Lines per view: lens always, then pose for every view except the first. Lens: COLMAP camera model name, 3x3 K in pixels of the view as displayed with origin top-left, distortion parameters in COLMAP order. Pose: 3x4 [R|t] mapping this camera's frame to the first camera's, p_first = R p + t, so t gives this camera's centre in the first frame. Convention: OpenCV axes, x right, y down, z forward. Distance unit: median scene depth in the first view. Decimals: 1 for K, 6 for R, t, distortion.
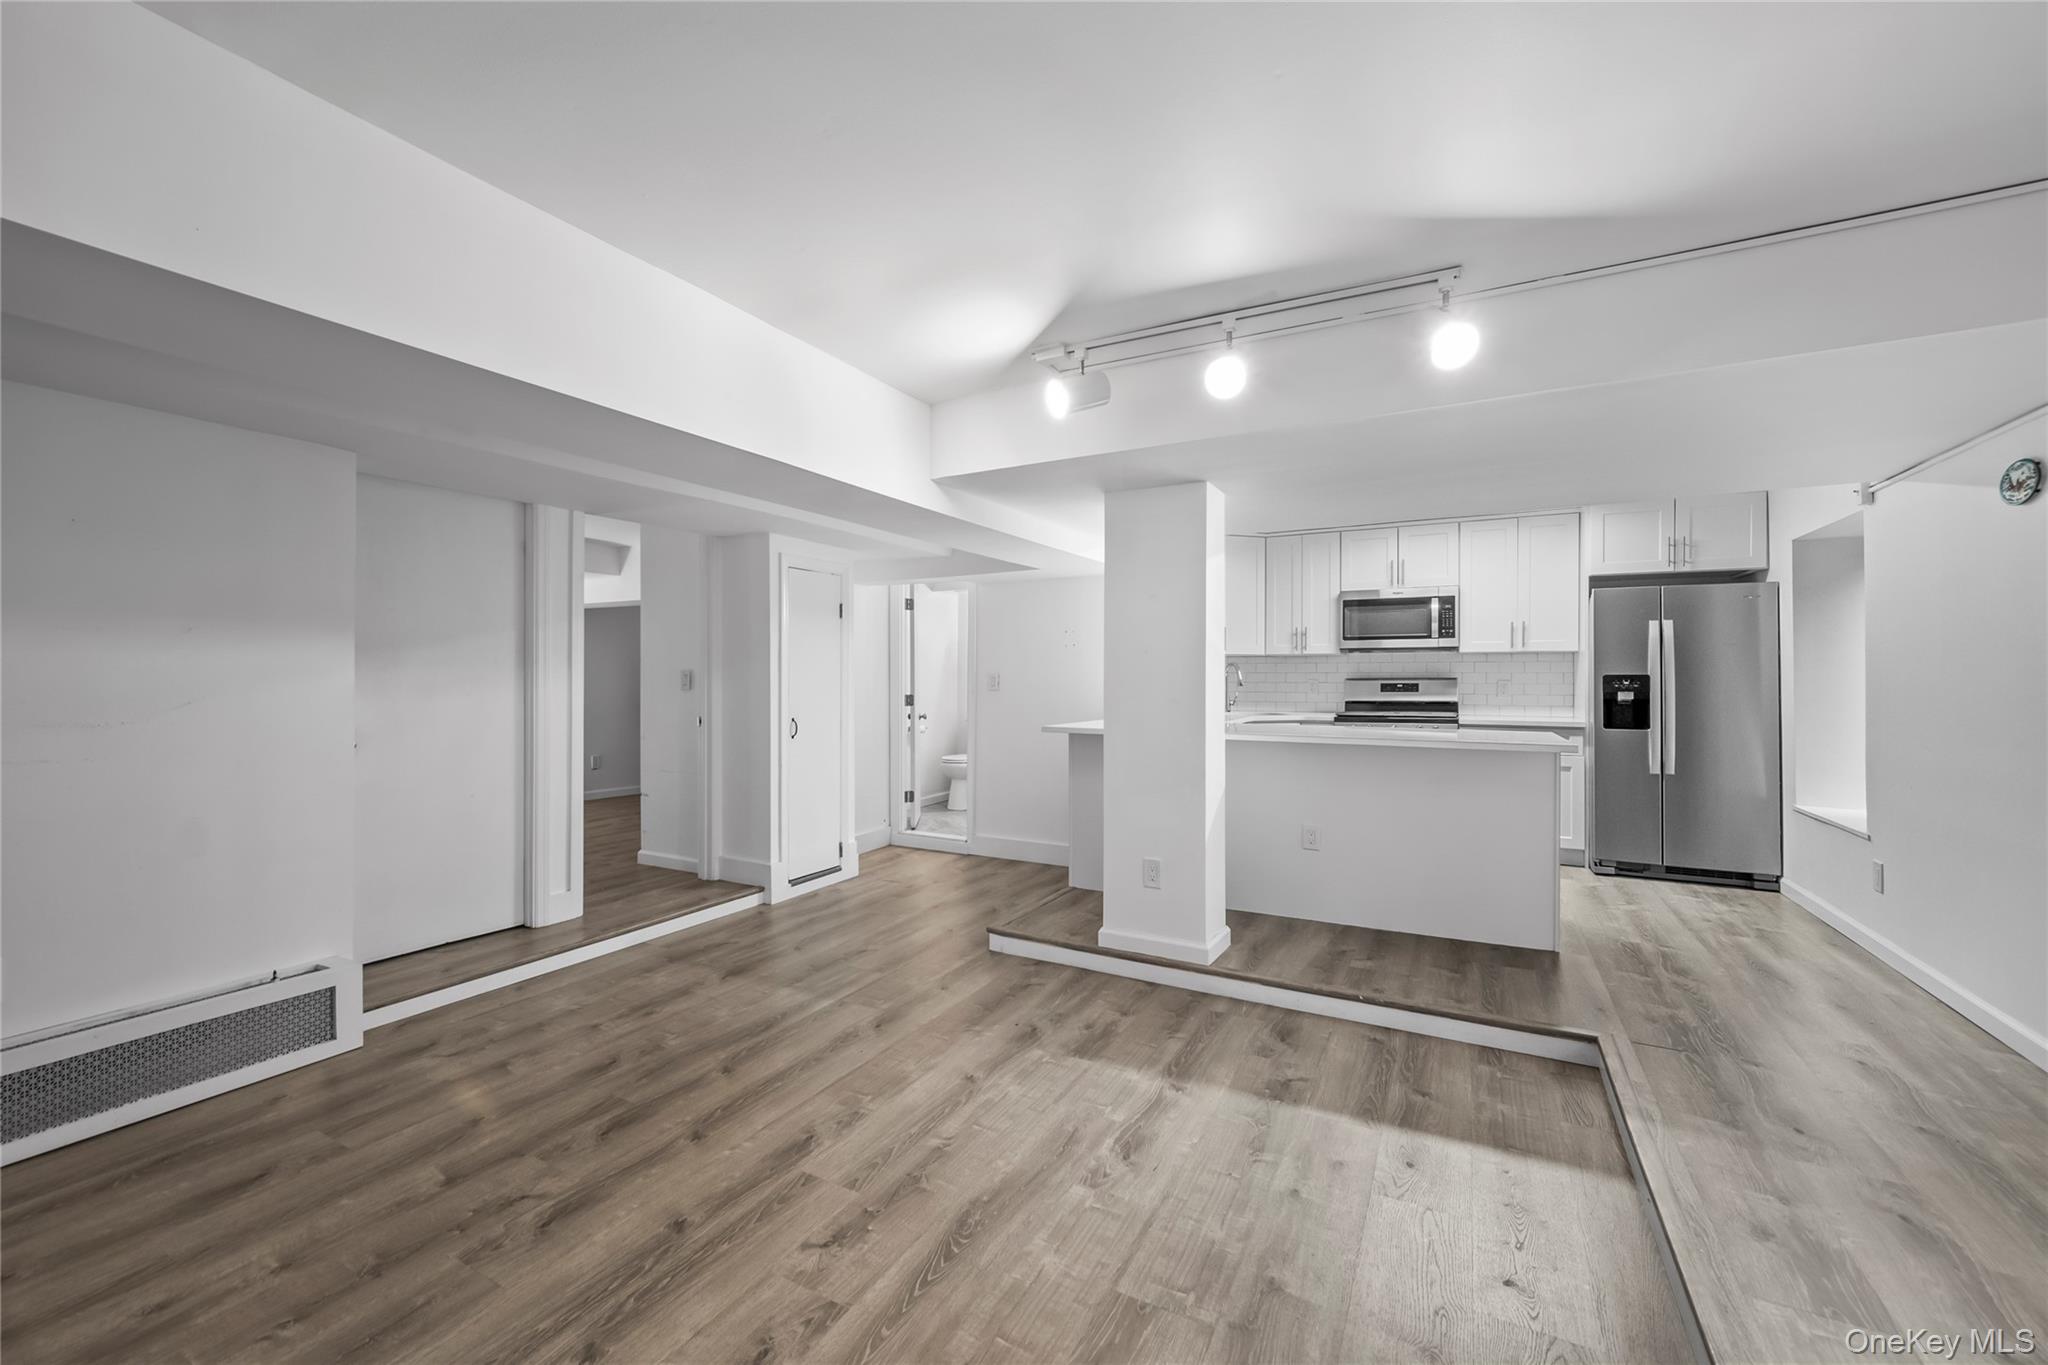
lens RADIAL K [[814.2, 0, 1020.3], [0, 814.2, 683.1], [0, 0, 1]] dist [-0.003606, -0.000156]
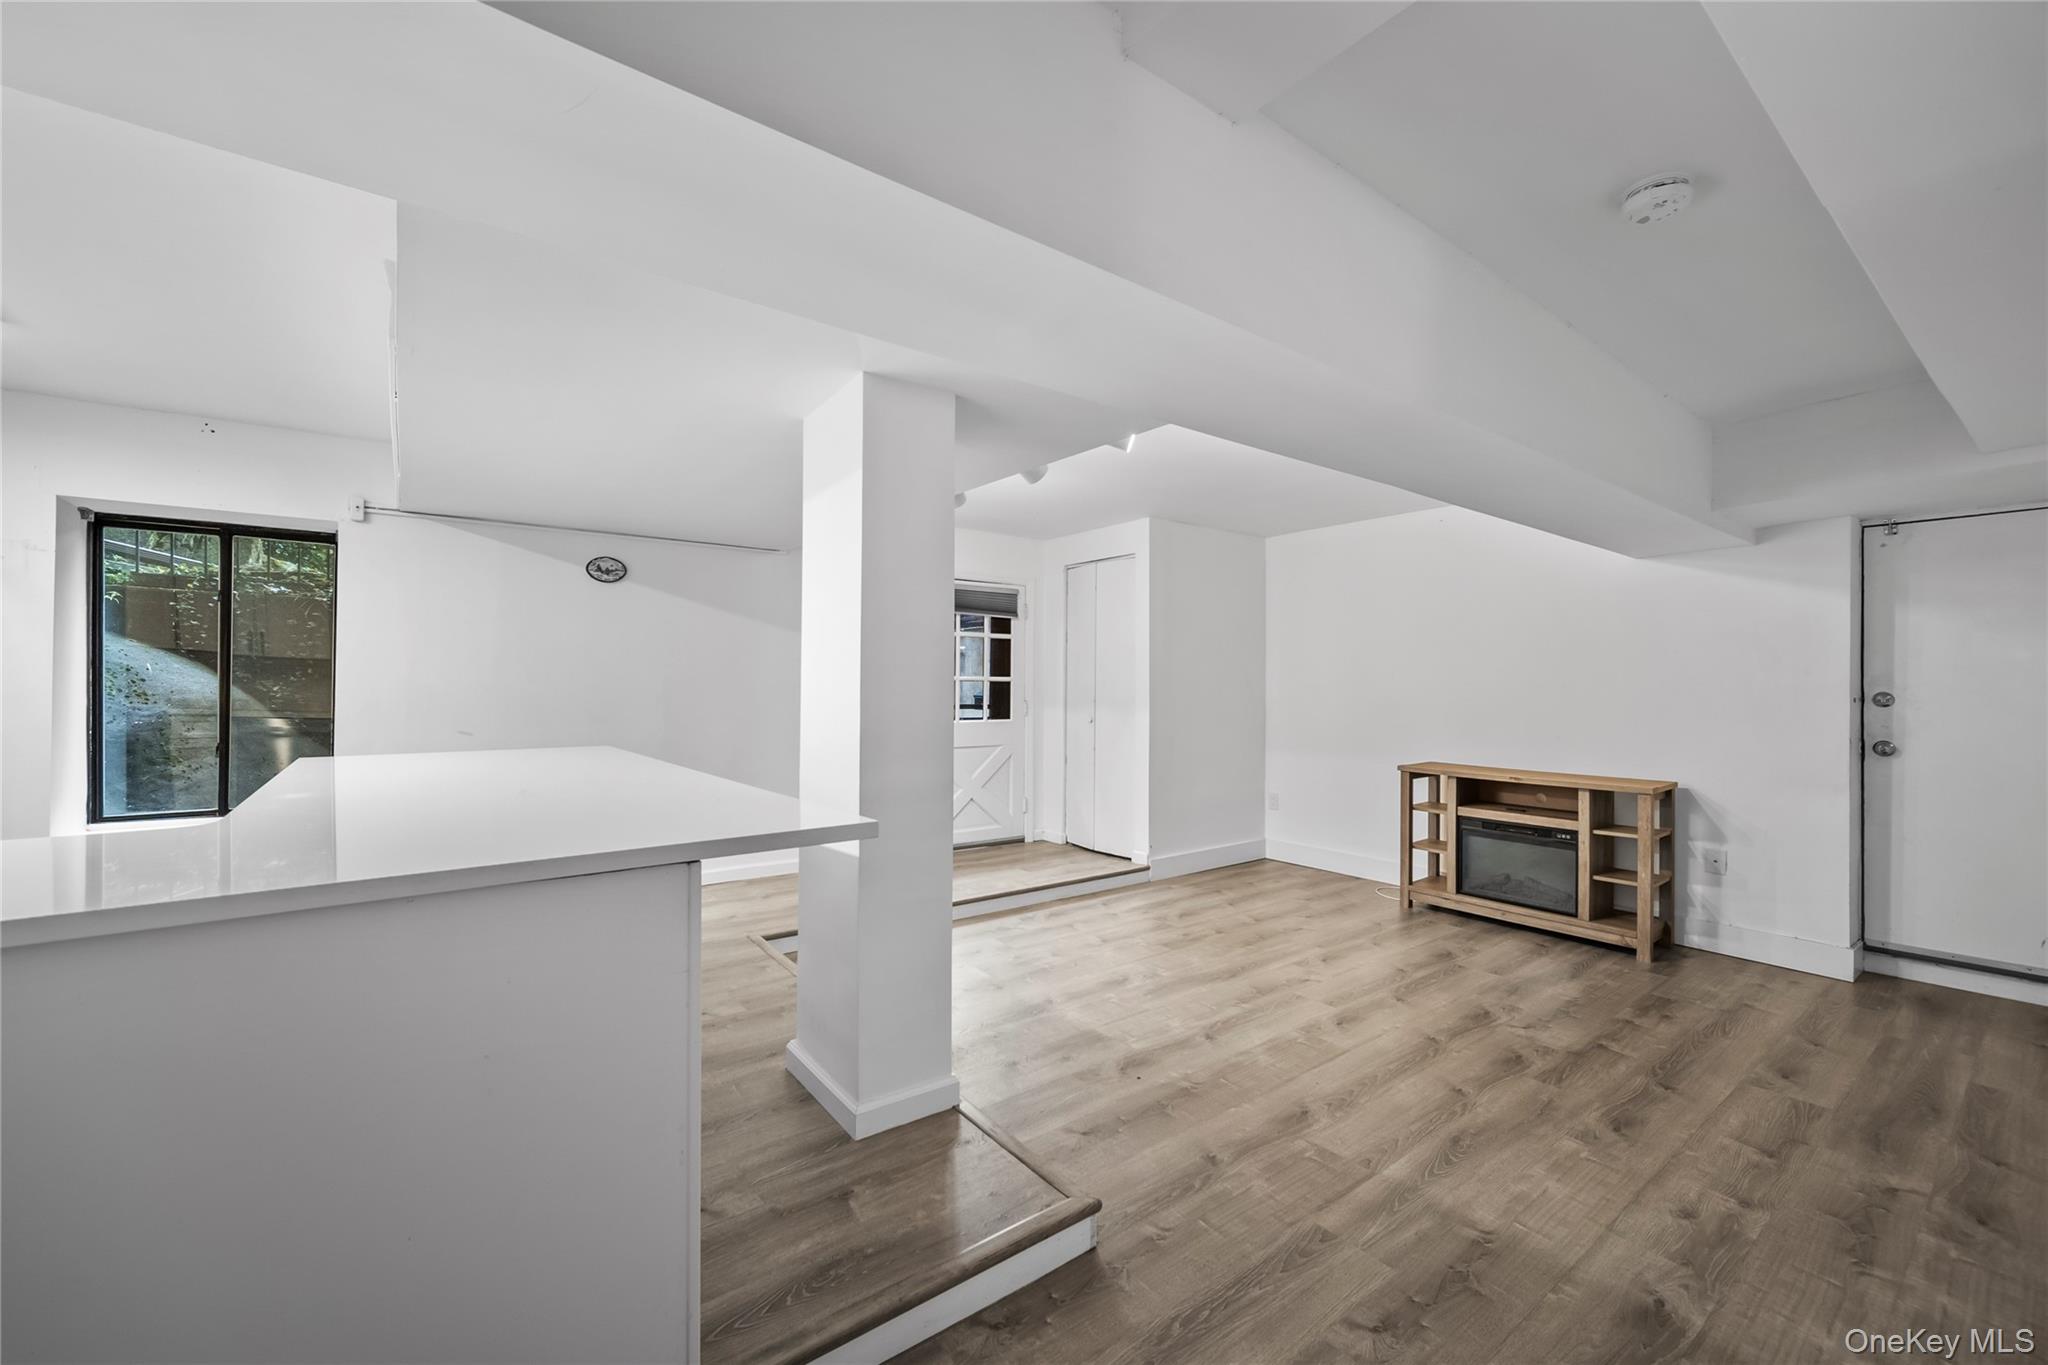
lens RADIAL K [[807.3, 0, 1008.6], [0, 807.3, 676.9], [0, 0, 1]] dist [-0.021286, 0.004954]
pose [[-0.906329, -0.001991, 0.422568, -0.162669], [-0.003790, 0.999987, -0.003418, -0.008006], [-0.422555, -0.004700, -0.906325, 1.236613]]
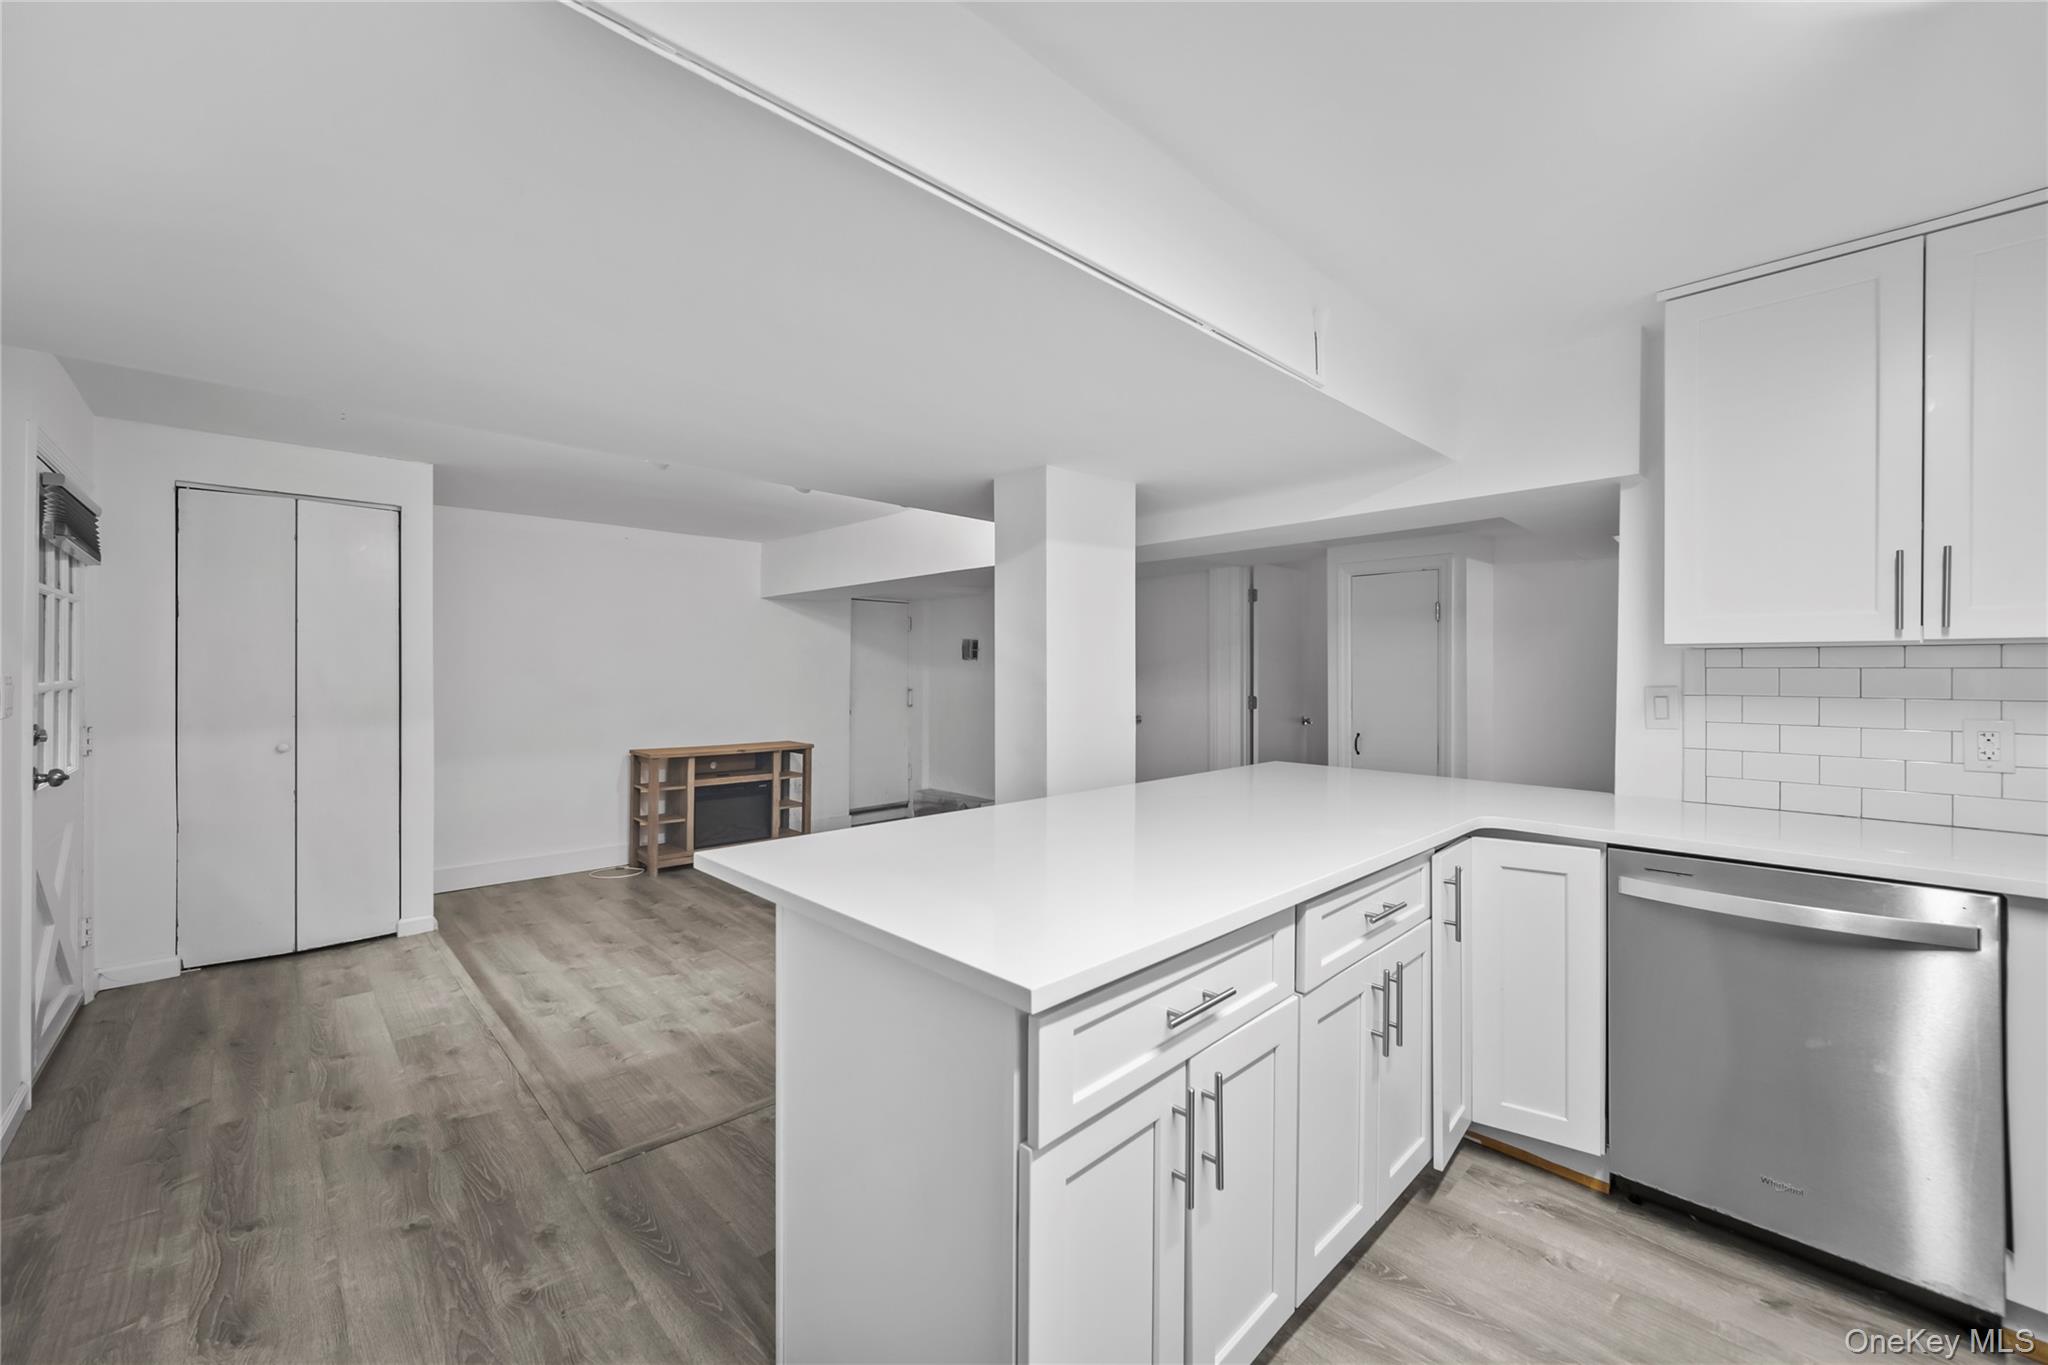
lens RADIAL K [[810.2, 0, 1012.3], [0, 810.2, 672.3], [0, 0, 1]] dist [-0.000386, -0.000059]
pose [[-0.311433, 0.000099, -0.950268, 0.790341], [-0.009566, 0.999949, 0.003240, -0.029194], [0.950220, 0.010099, -0.311416, 0.959514]]
